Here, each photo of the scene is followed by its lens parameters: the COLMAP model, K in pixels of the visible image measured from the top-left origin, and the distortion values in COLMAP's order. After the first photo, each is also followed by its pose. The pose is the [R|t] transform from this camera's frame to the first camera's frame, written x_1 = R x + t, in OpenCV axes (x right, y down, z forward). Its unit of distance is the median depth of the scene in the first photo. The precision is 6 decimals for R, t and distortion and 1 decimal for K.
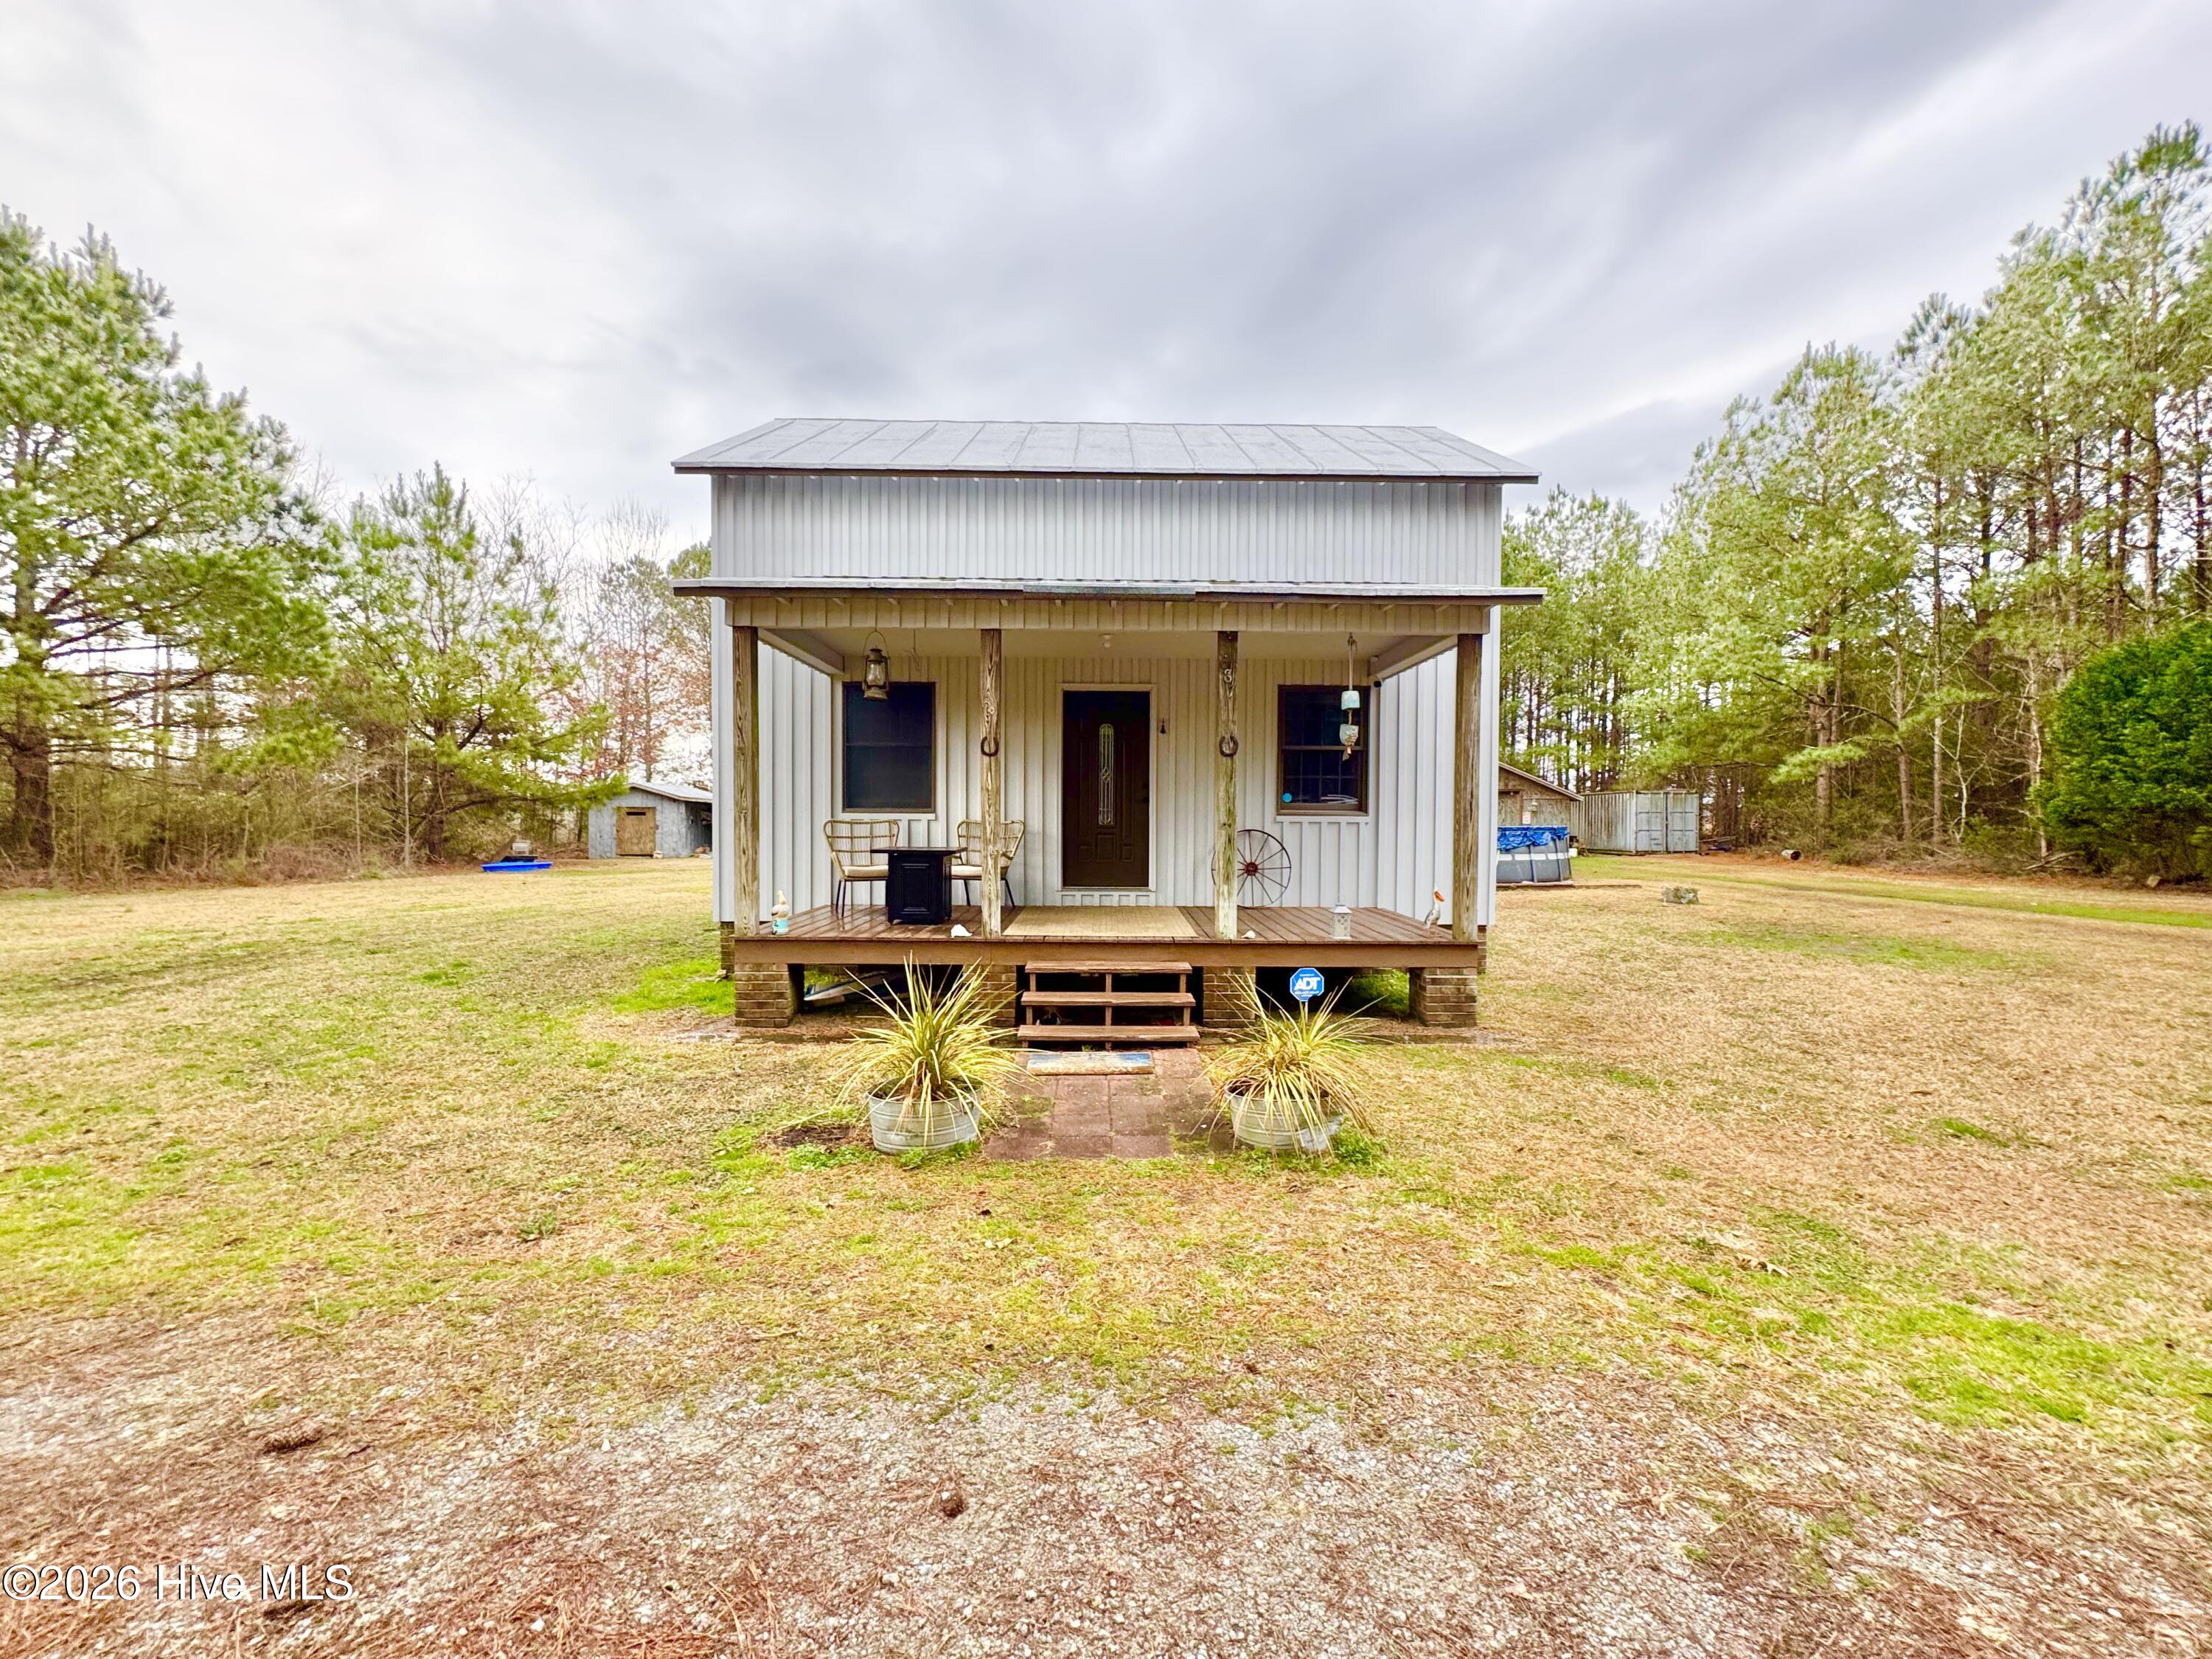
lens RADIAL K [[883.4, 0, 1108.7], [0, 883.4, 833.7], [0, 0, 1]] dist [-0.000599, -0.000263]
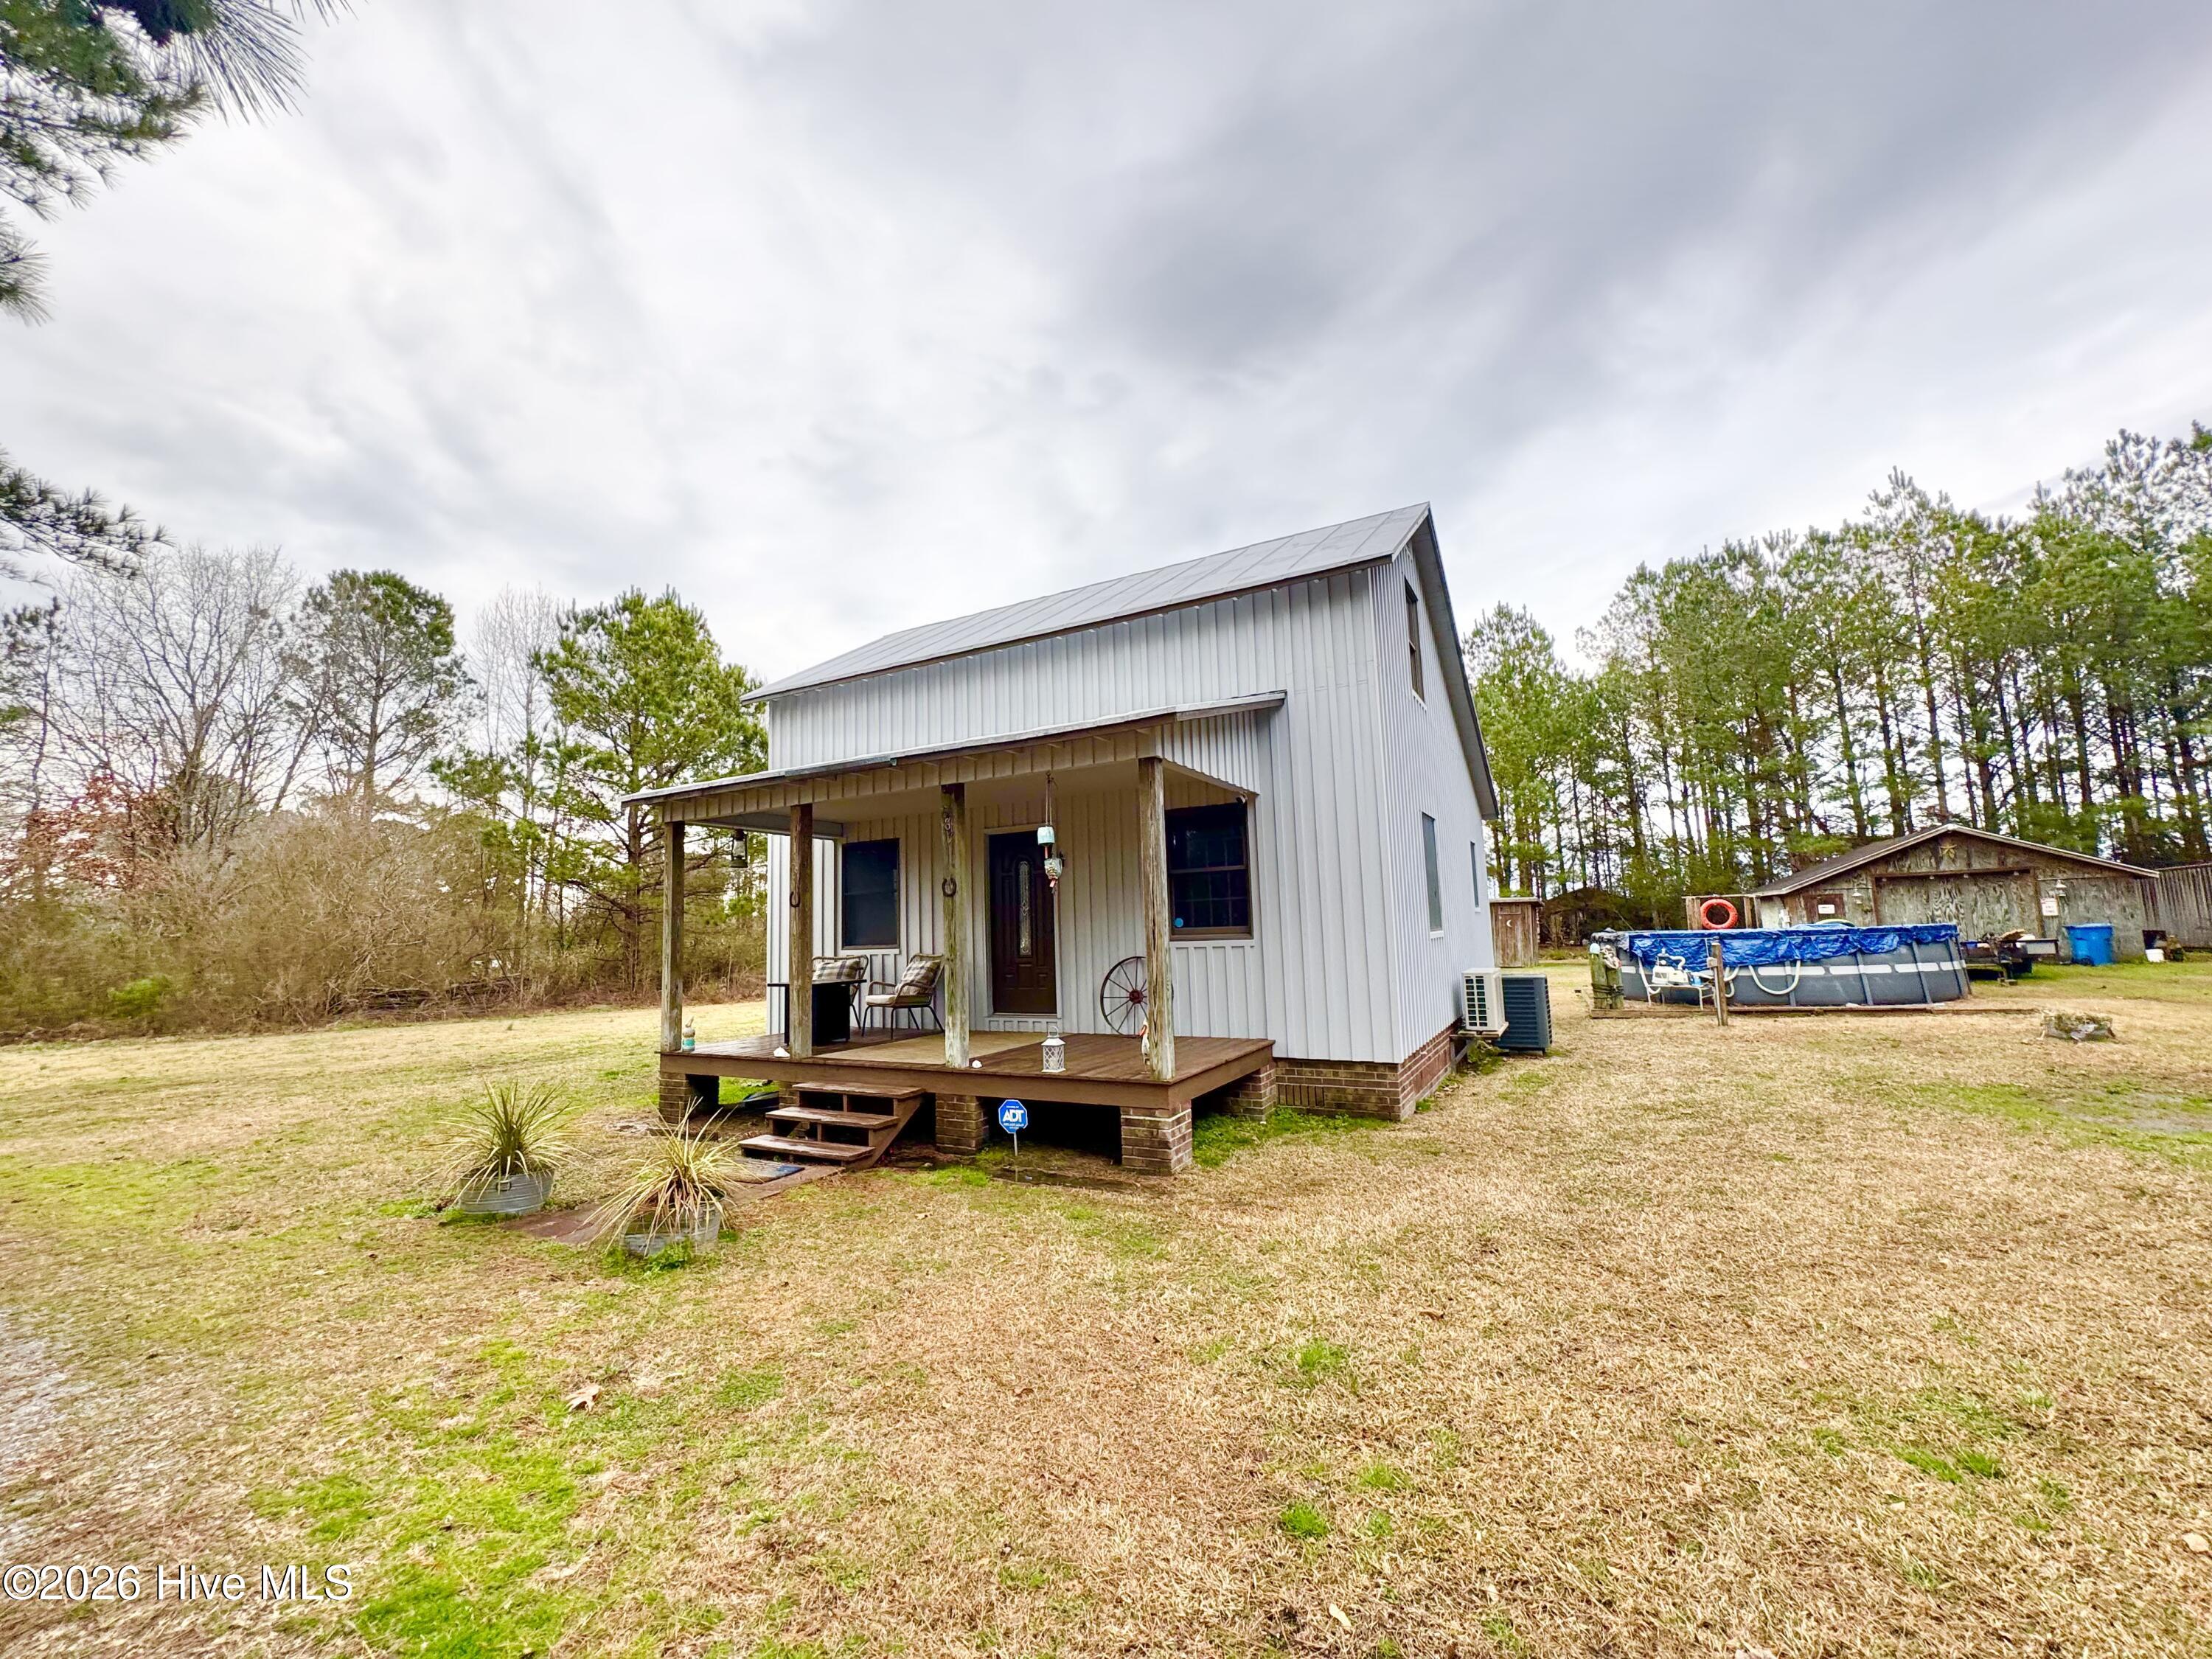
lens RADIAL K [[883.4, 0, 1102.8], [0, 883.4, 831.6], [0, 0, 1]] dist [-0.000599, -0.000263]
pose [[0.870405, -0.090688, -0.483912, 0.621368], [0.027411, 0.990291, -0.136282, -0.009311], [0.491573, 0.105356, 0.864440, 0.102983]]
